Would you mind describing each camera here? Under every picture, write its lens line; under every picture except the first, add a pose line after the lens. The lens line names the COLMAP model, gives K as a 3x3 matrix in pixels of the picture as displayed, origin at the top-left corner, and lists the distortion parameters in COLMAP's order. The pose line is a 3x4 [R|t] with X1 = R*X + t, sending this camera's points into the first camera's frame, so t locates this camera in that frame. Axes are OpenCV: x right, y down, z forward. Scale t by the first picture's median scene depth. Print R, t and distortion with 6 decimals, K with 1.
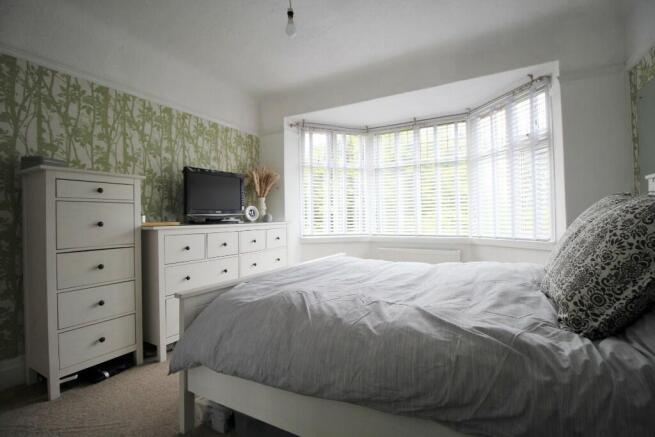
lens RADIAL K [[301.8, 0, 327.6], [0, 301.8, 215.9], [0, 0, 1]] dist [-0.004432, -0.000331]
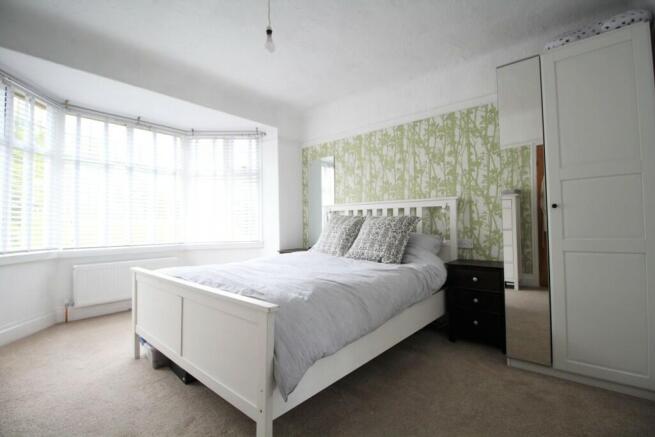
lens RADIAL K [[301.8, 0, 326.5], [0, 301.8, 219.4], [0, 0, 1]] dist [-0.004432, -0.000331]
pose [[0.225600, 0.027691, 0.973826, -0.526903], [-0.004078, 0.999614, -0.027479, 0.012575], [-0.974212, 0.002228, 0.225625, 0.268095]]
